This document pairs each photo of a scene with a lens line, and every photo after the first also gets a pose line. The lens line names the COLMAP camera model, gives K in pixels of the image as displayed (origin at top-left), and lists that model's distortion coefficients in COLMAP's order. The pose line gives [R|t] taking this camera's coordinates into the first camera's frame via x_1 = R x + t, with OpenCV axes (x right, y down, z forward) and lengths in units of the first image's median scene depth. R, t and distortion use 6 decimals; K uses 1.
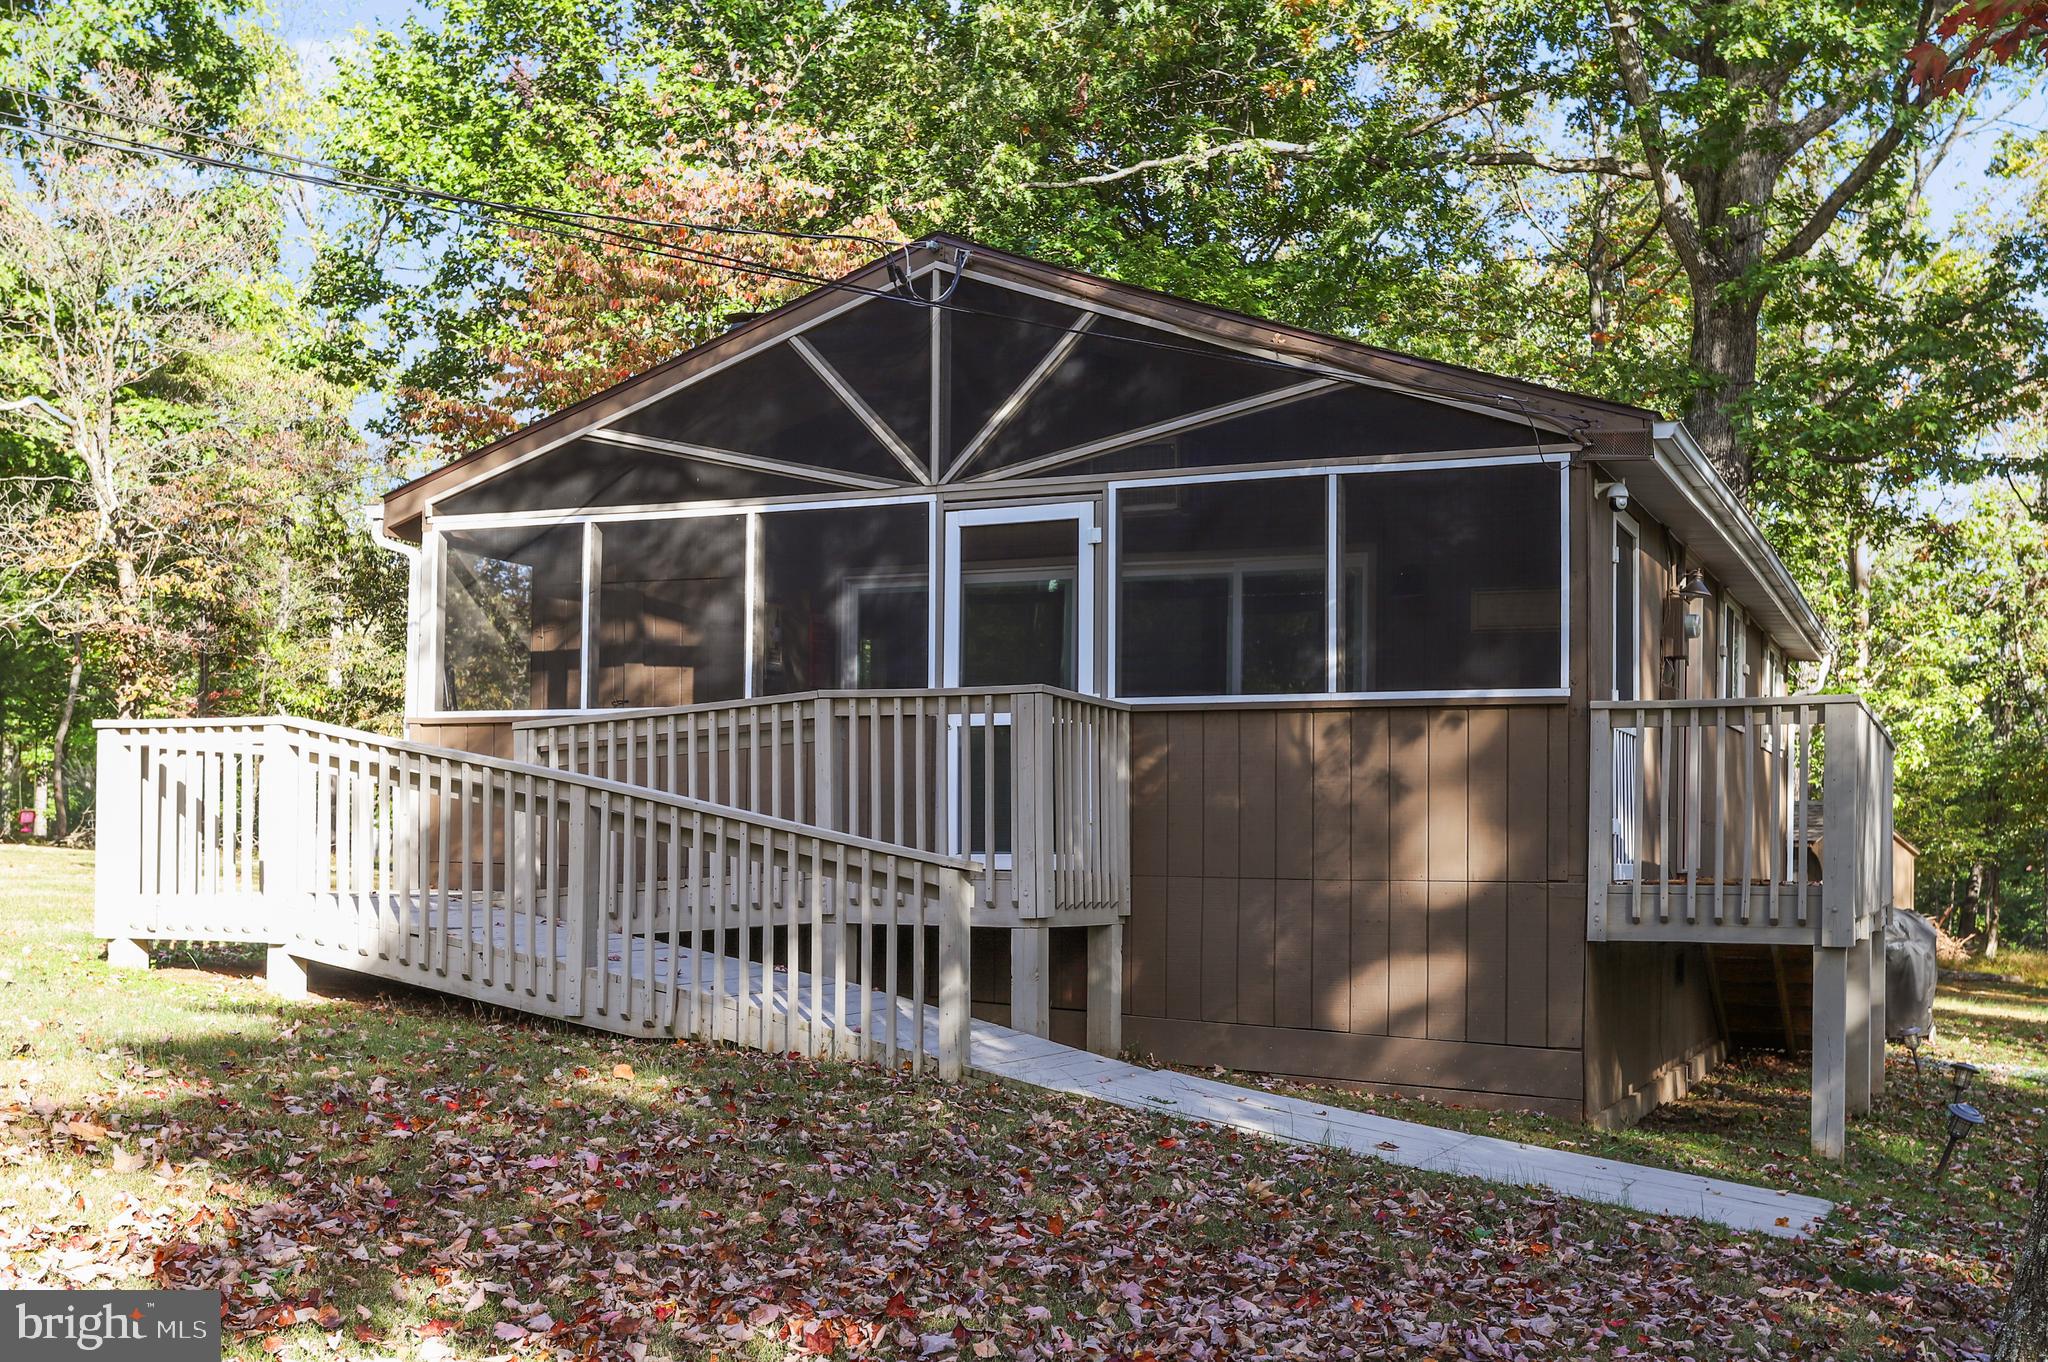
lens RADIAL K [[2230.0, 0, 1033.6], [0, 2230.0, 764.2], [0, 0, 1]] dist [-0.015281, 0.000000]
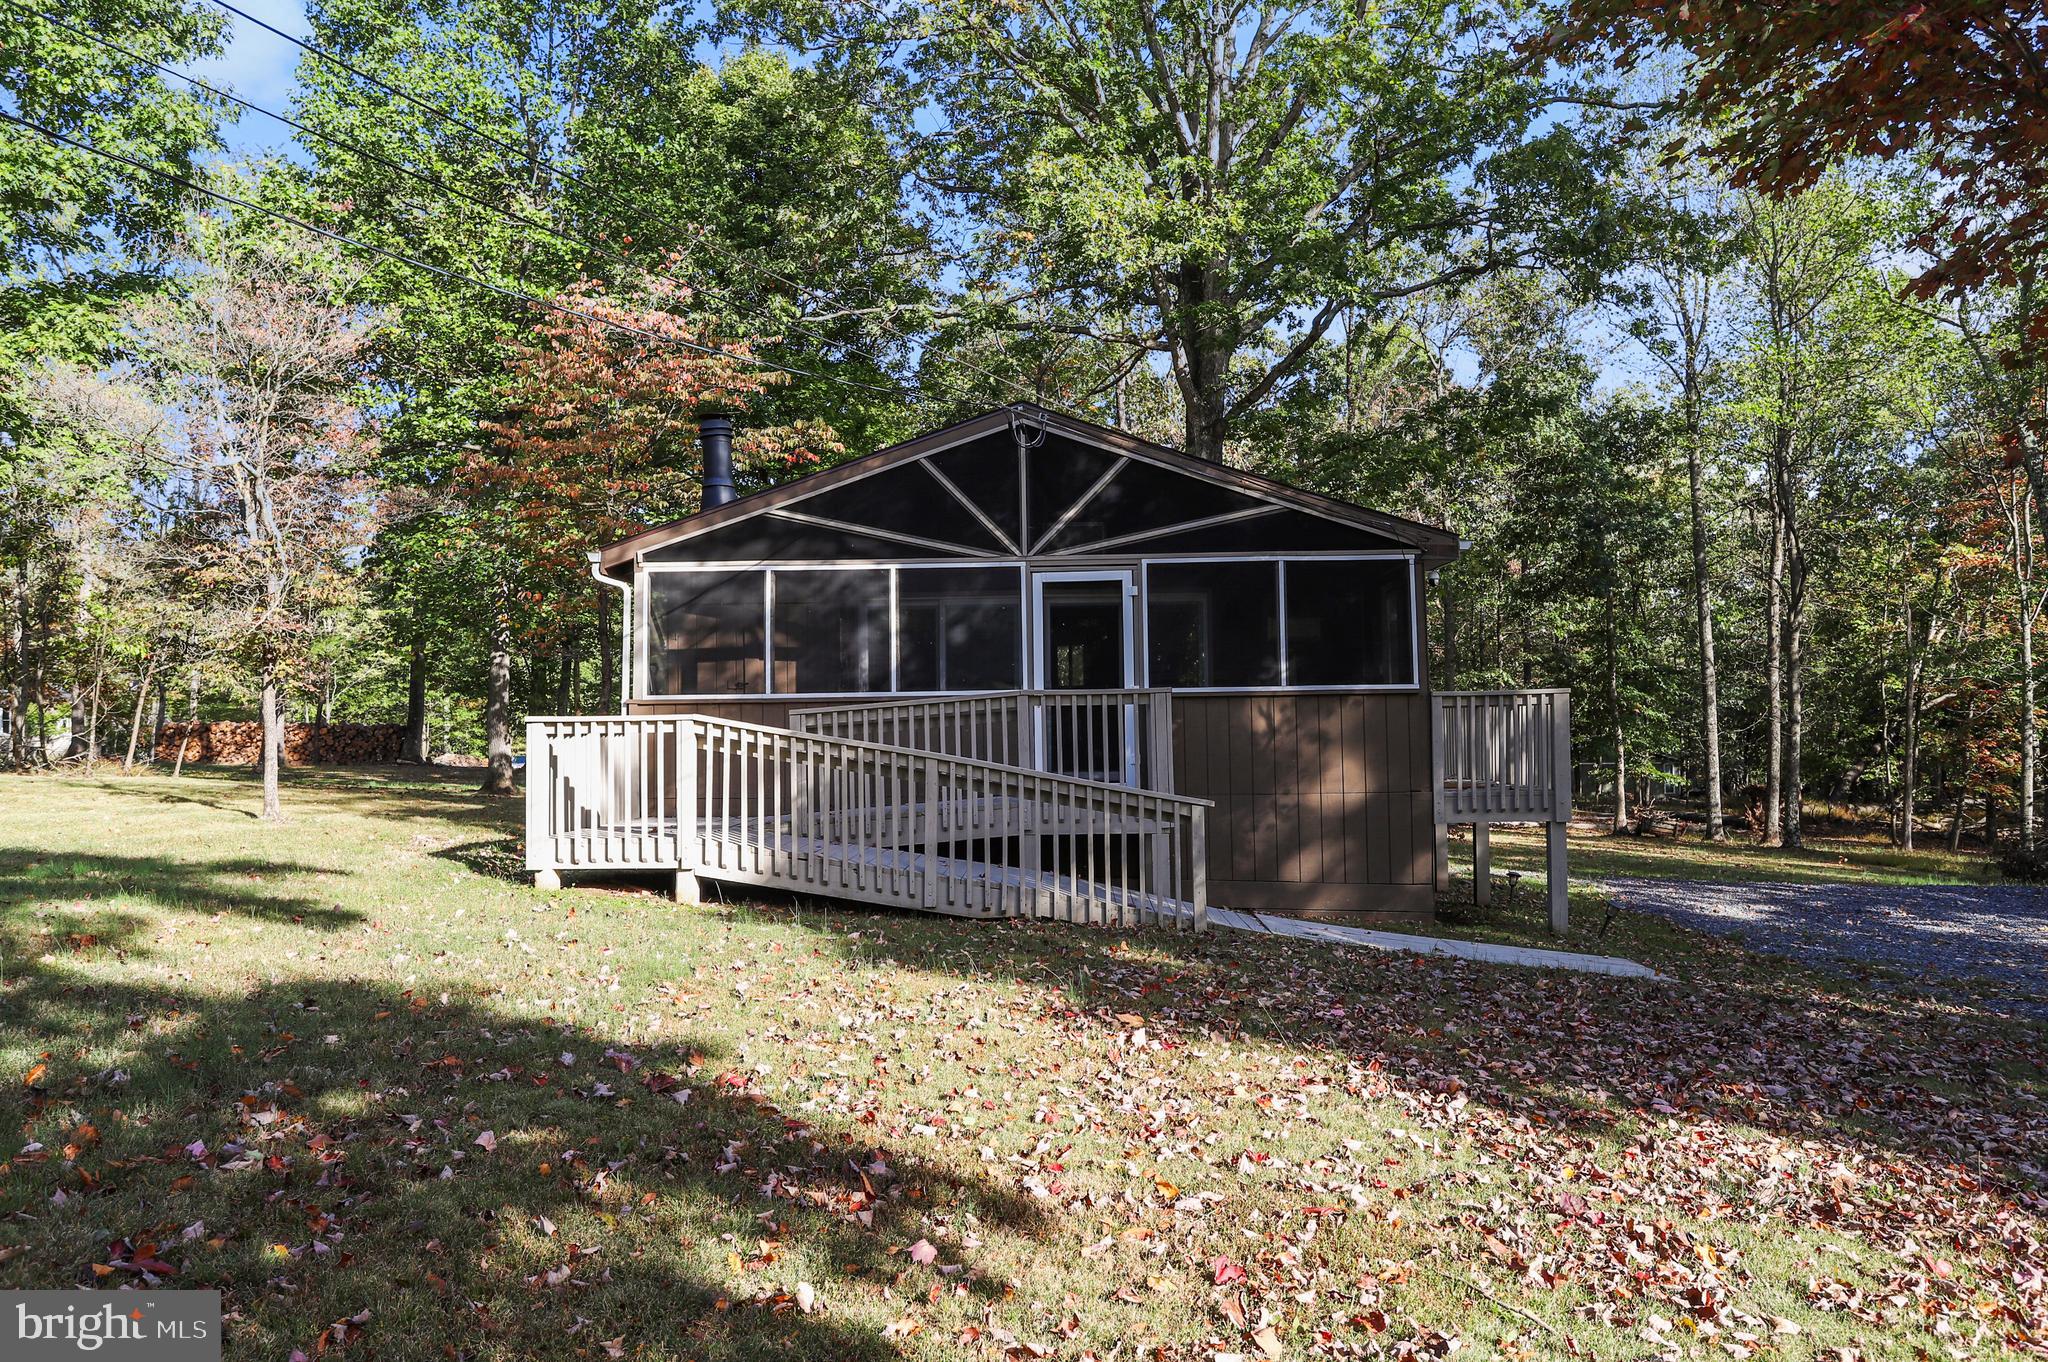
lens RADIAL K [[1475.9, 0, 1029.6], [0, 1475.9, 611.7], [0, 0, 1]] dist [-0.044082, -0.010519]
pose [[0.926977, 0.004749, 0.375089, -0.447741], [0.008033, 0.999439, -0.032507, -0.050583], [-0.375033, 0.033146, 0.926419, 0.006786]]
